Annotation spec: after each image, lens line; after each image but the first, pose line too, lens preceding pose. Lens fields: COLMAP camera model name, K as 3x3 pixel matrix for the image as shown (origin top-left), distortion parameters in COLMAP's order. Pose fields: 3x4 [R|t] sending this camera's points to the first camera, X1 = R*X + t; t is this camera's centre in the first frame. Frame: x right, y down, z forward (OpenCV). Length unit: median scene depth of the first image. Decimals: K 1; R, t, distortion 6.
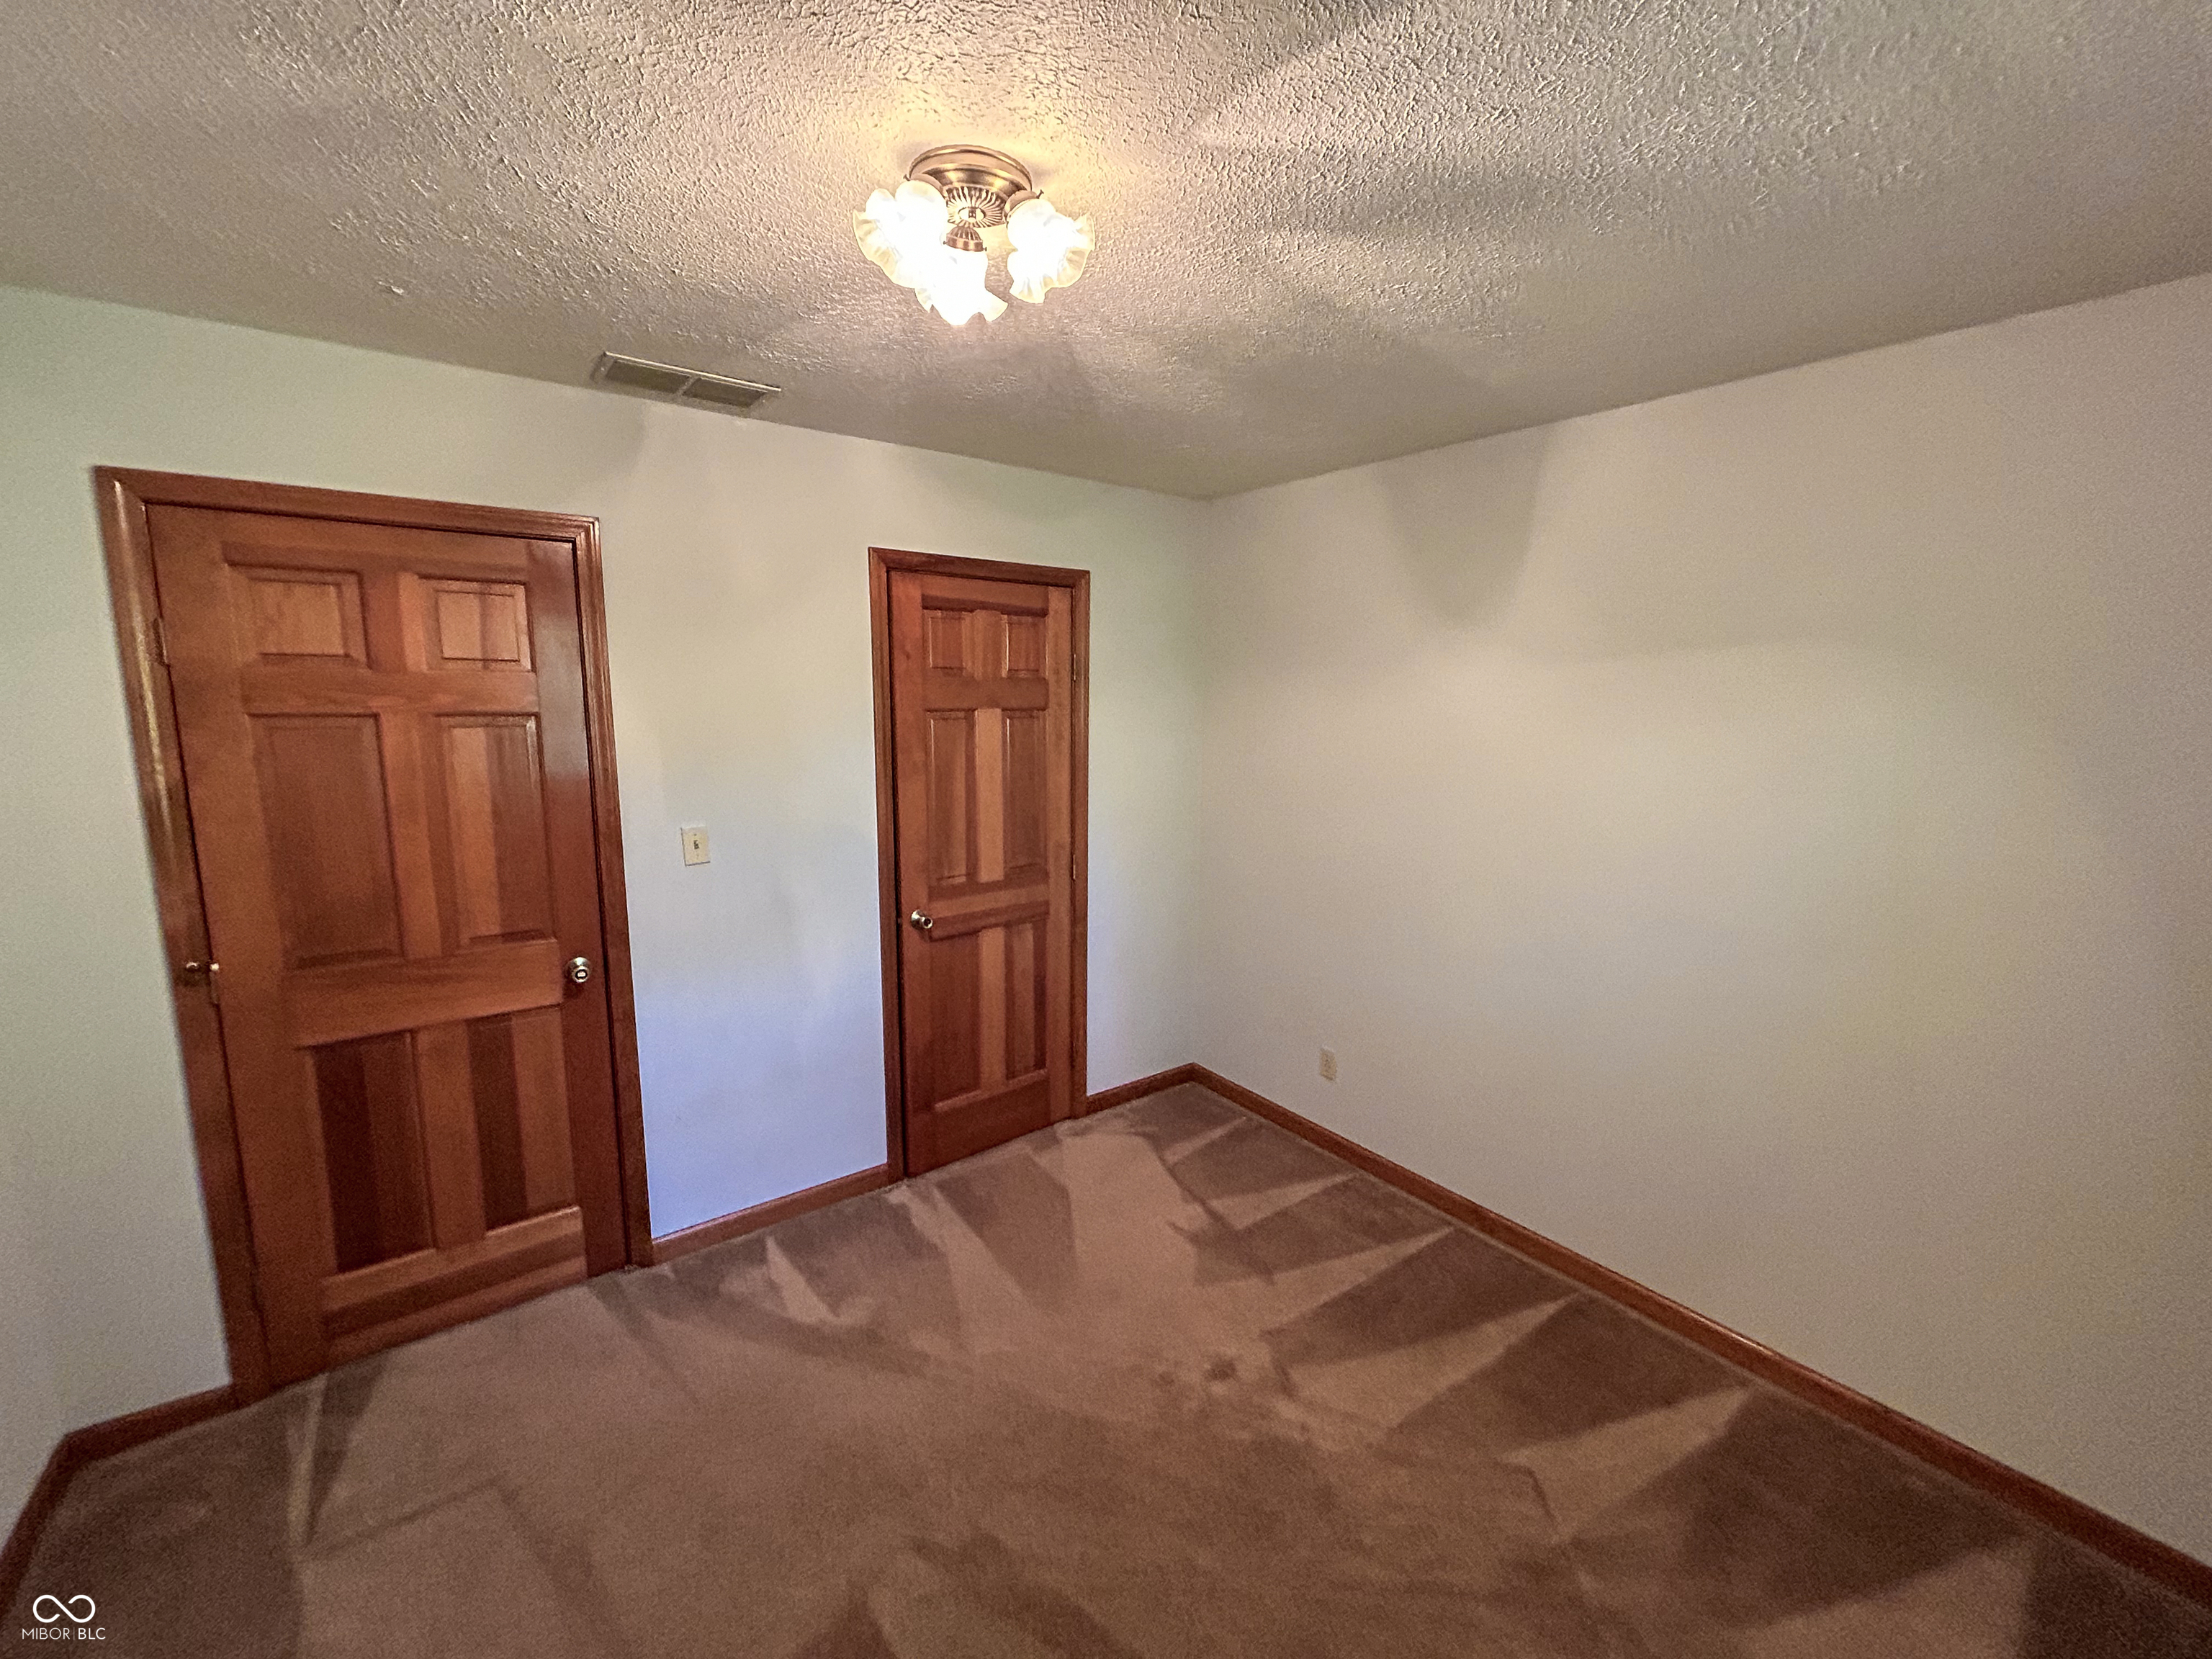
lens RADIAL K [[886.9, 0, 1093.8], [0, 886.9, 825.6], [0, 0, 1]] dist [-0.000143, 0.000131]
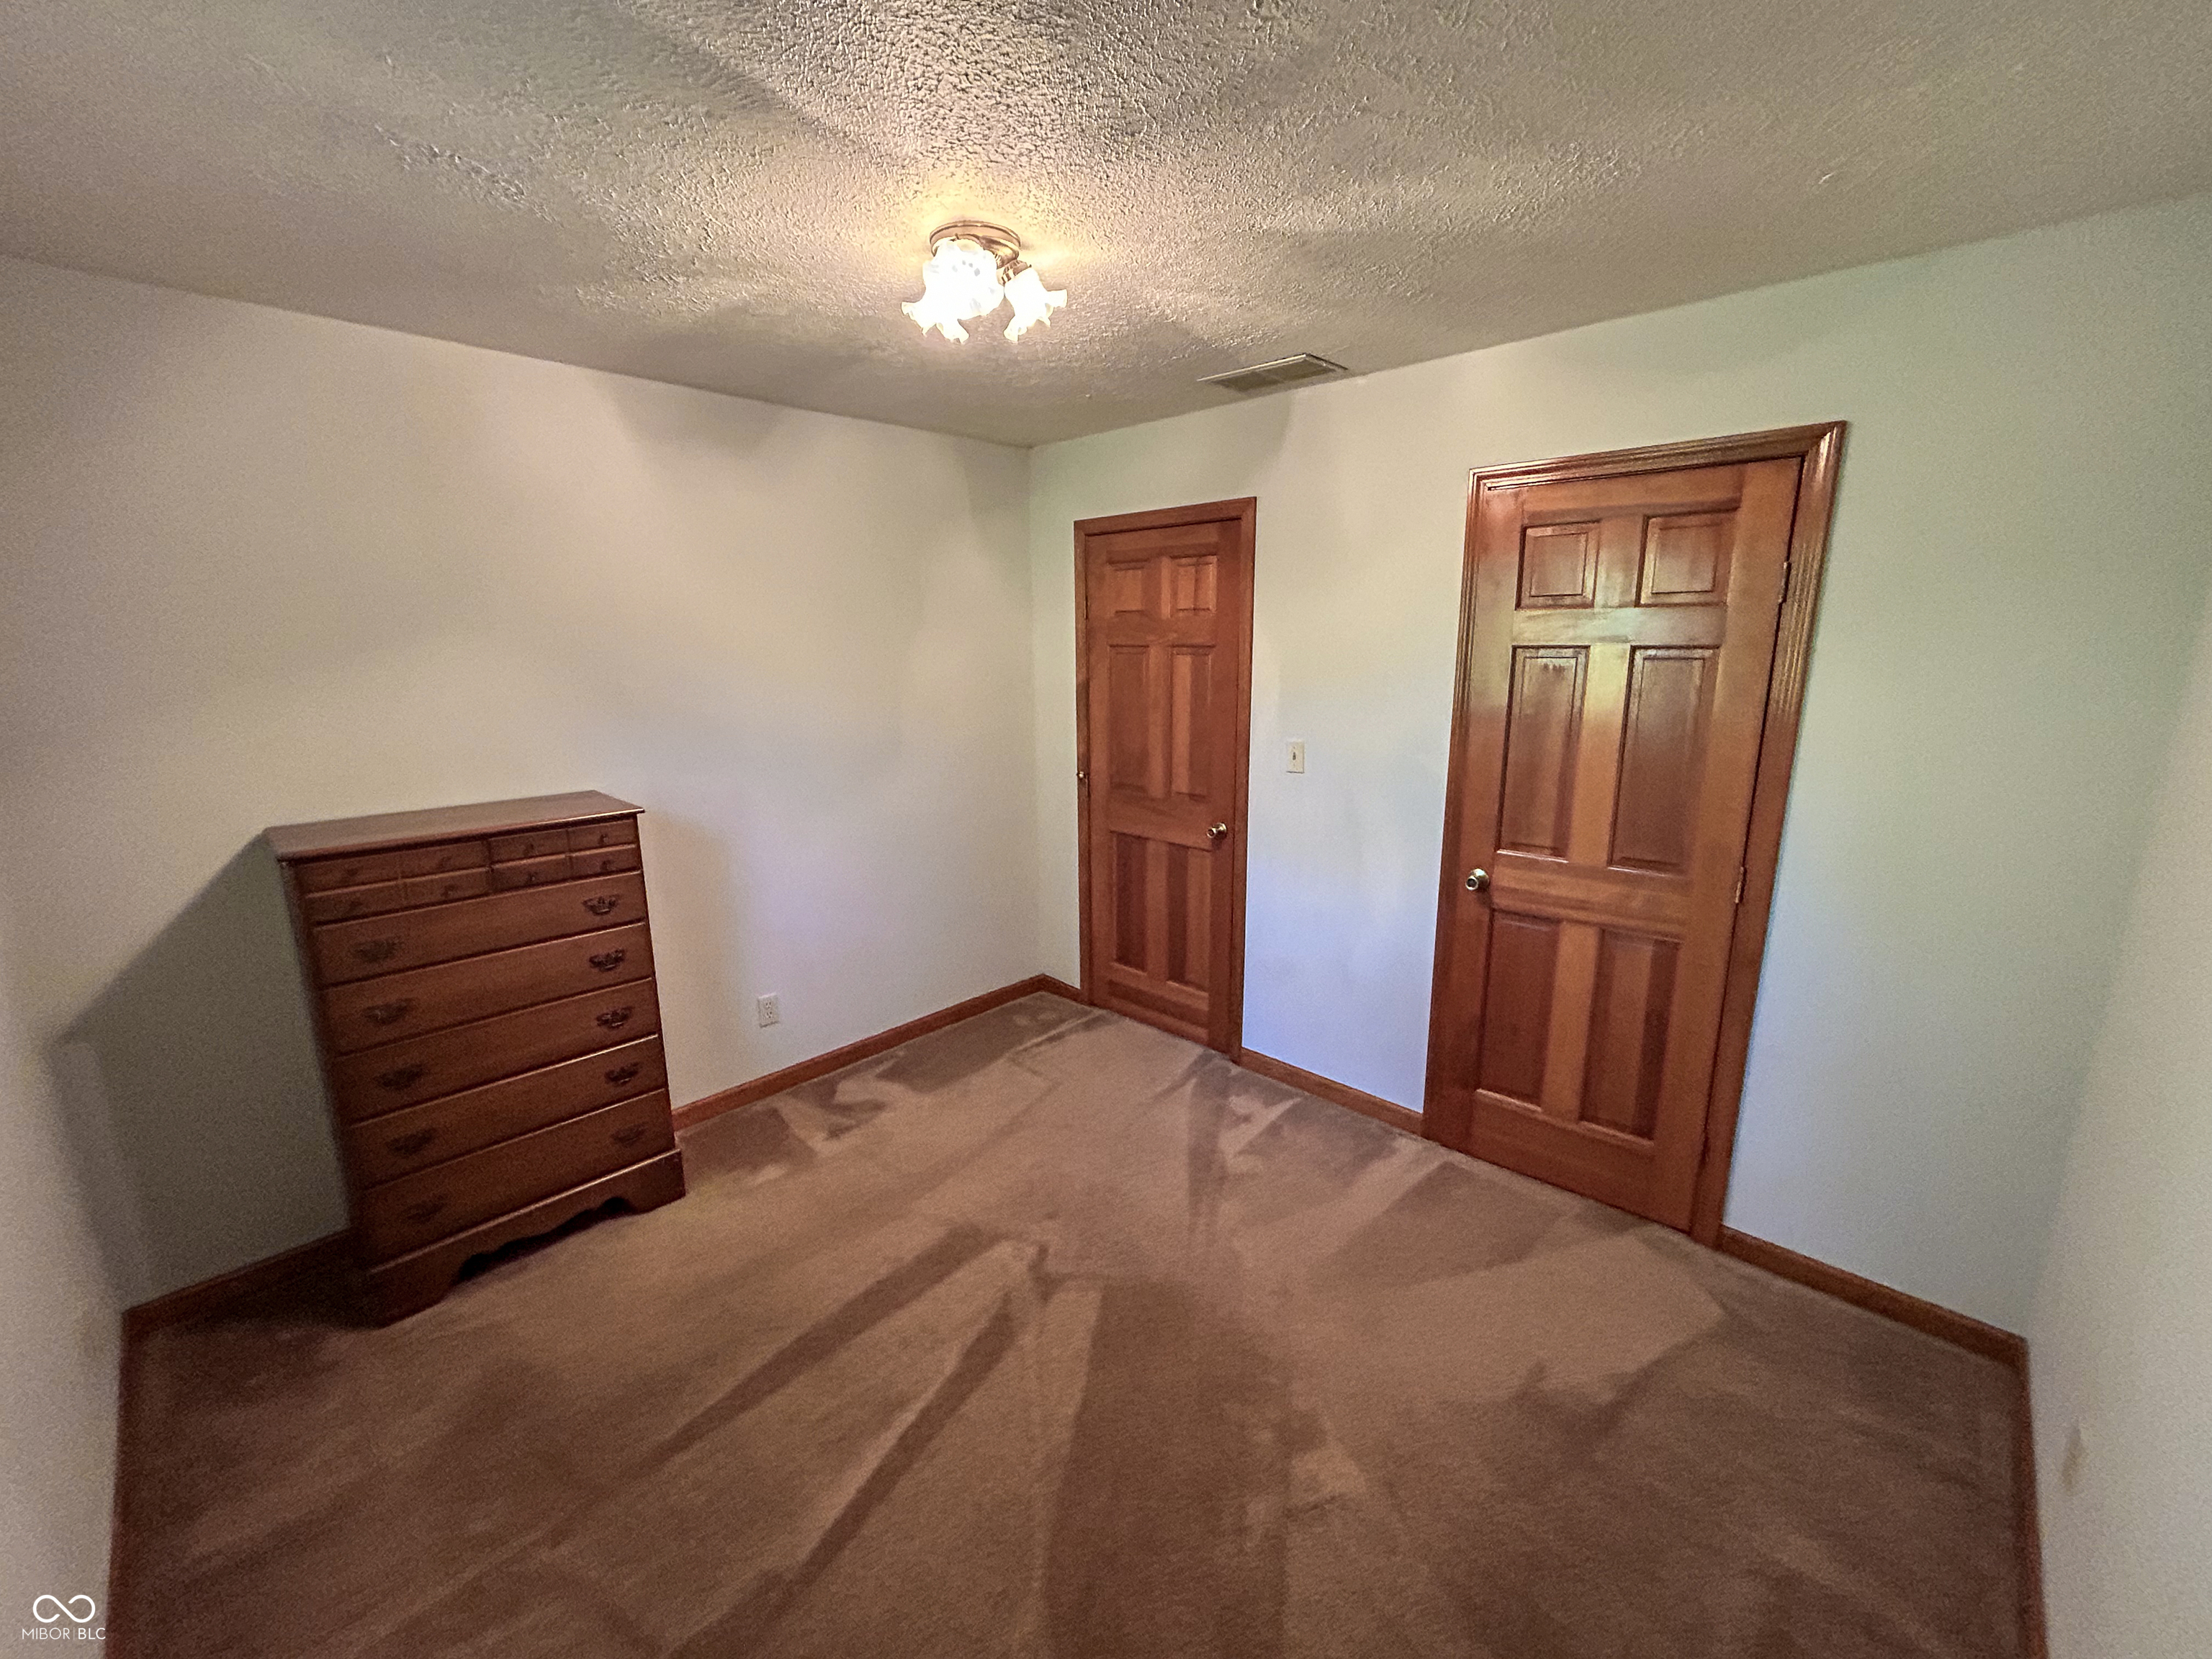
lens RADIAL K [[886.9, 0, 1095.5], [0, 886.9, 825.3], [0, 0, 1]] dist [-0.000143, 0.000131]
pose [[0.168898, 0.201784, -0.964757, 0.733141], [-0.138180, 0.974000, 0.179526, -0.070305], [0.975899, 0.102989, 0.192389, 0.532429]]
